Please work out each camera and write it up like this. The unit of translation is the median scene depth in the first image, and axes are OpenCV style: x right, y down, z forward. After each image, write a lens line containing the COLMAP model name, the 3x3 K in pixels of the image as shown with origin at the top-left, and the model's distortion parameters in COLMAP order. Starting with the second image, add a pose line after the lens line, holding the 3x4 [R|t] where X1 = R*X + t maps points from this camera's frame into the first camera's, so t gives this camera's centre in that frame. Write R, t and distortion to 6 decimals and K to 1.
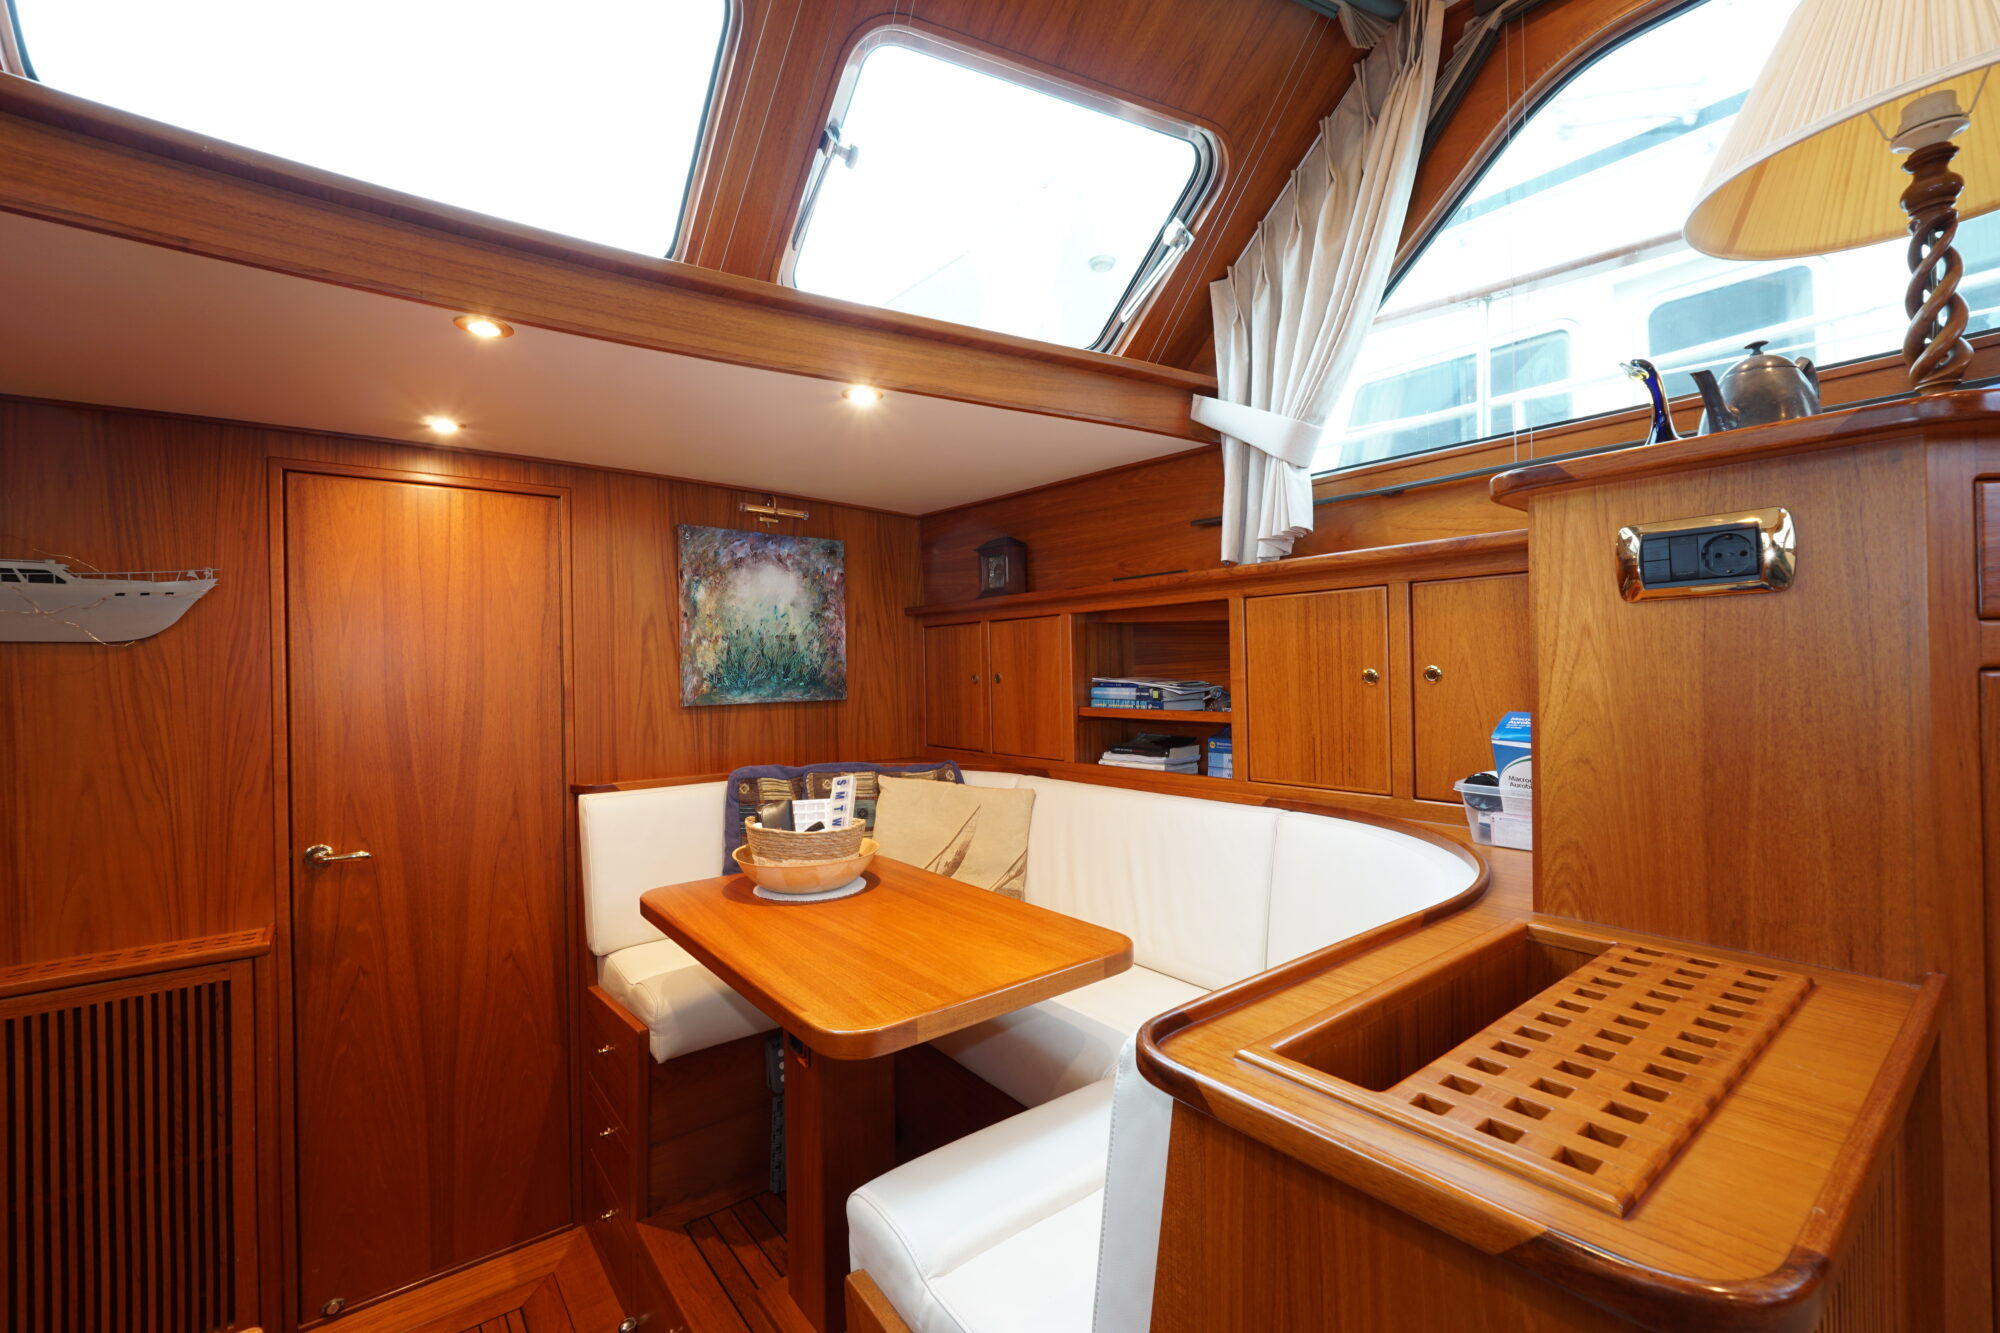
lens RADIAL K [[836.0, 0, 1000.0], [0, 836.0, 666.5], [0, 0, 1]] dist [-0.014138, 0.006713]
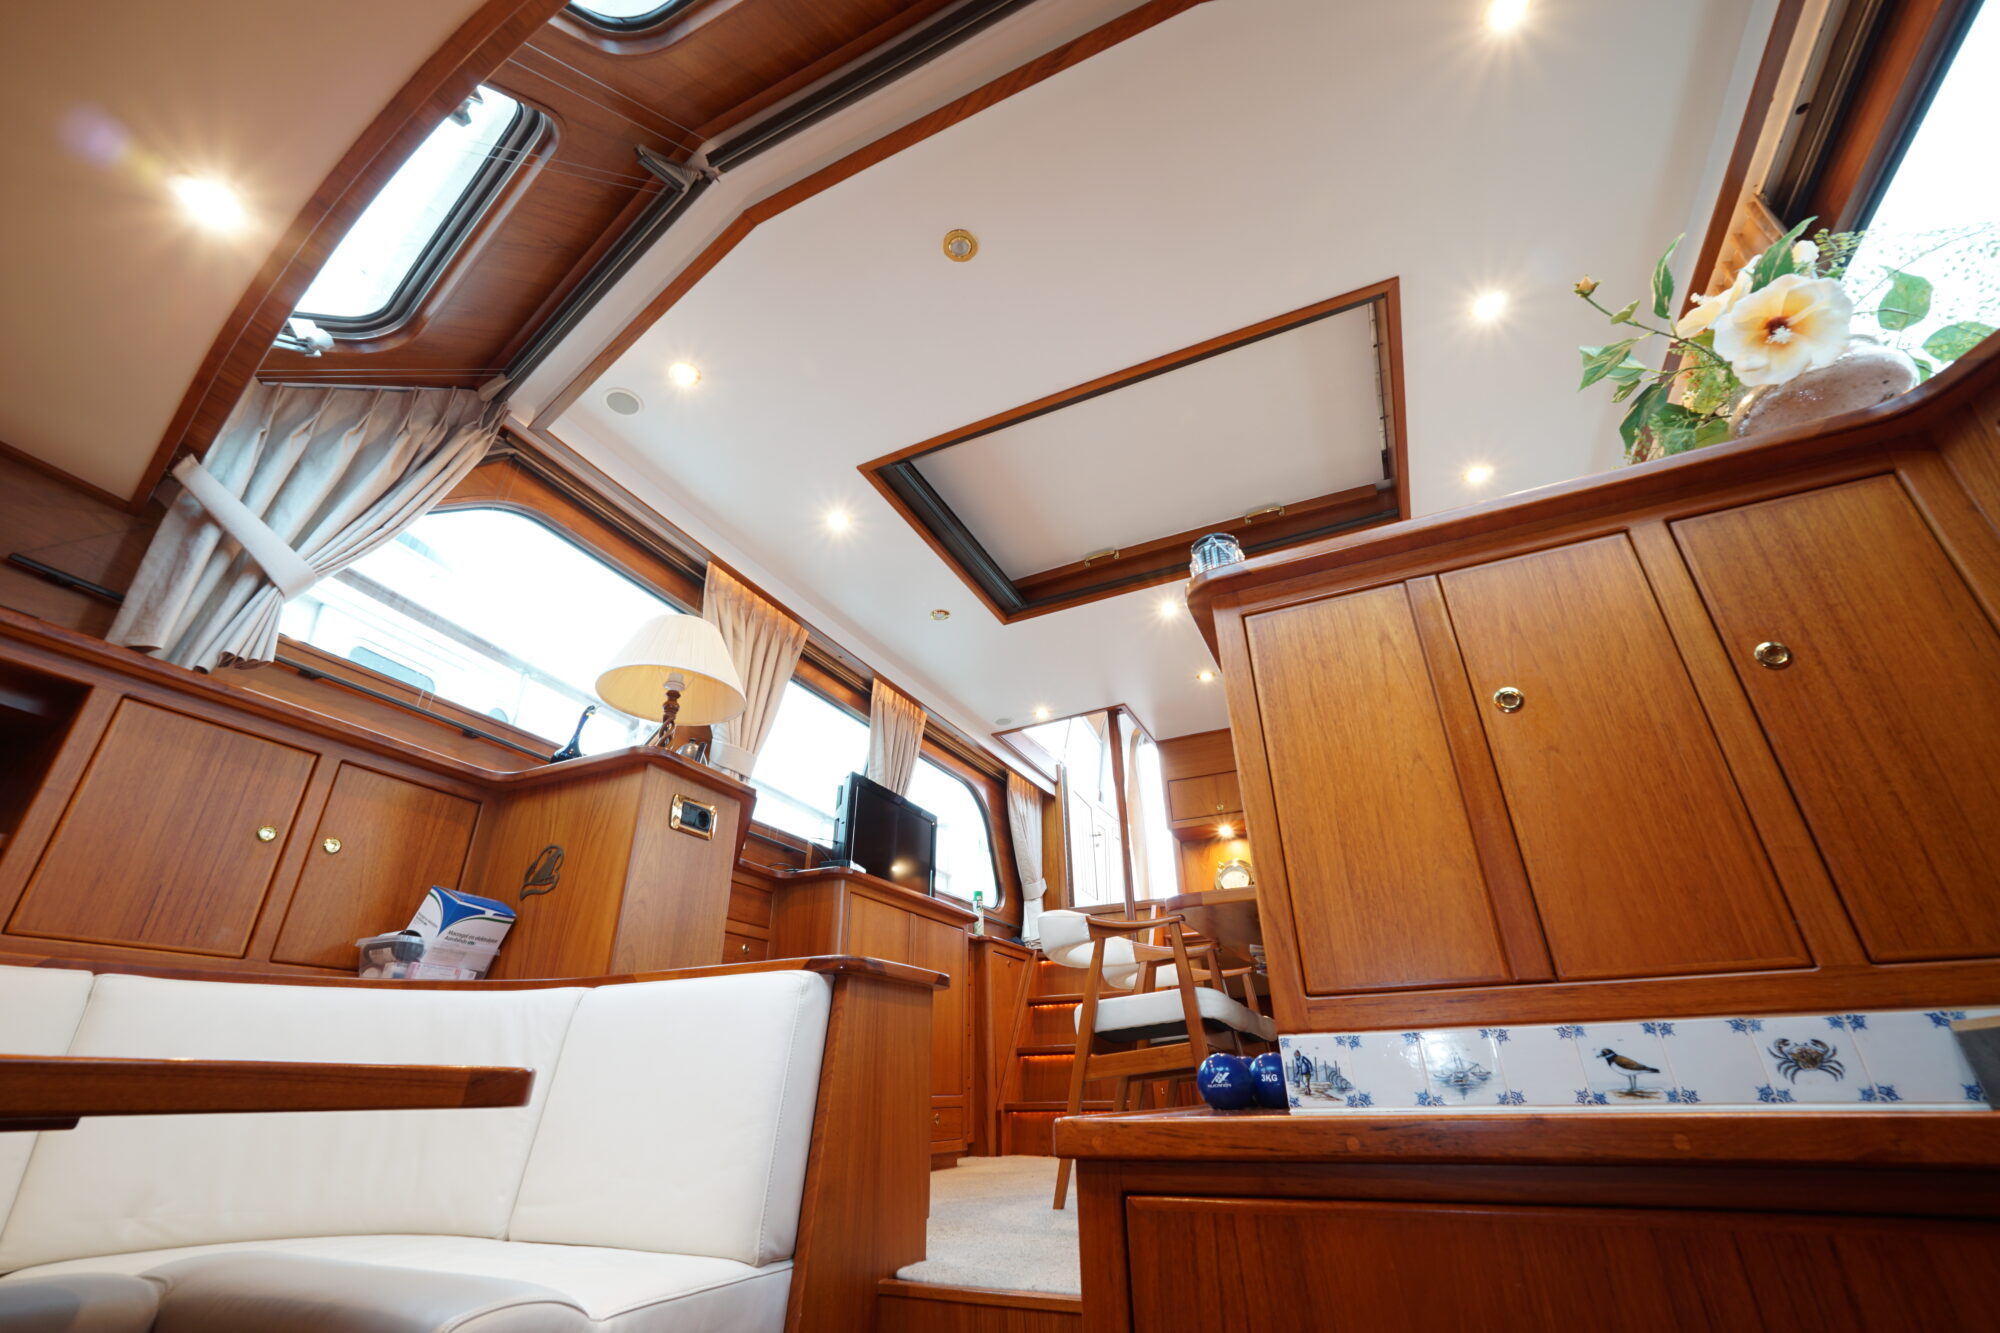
lens RADIAL K [[836.0, 0, 1000.0], [0, 836.0, 666.5], [0, 0, 1]] dist [-0.014138, 0.006713]
pose [[-0.449627, 0.421530, 0.787495, -1.440440], [0.014569, 0.884983, -0.465395, 0.544527], [-0.893098, -0.197782, -0.404054, 1.146340]]
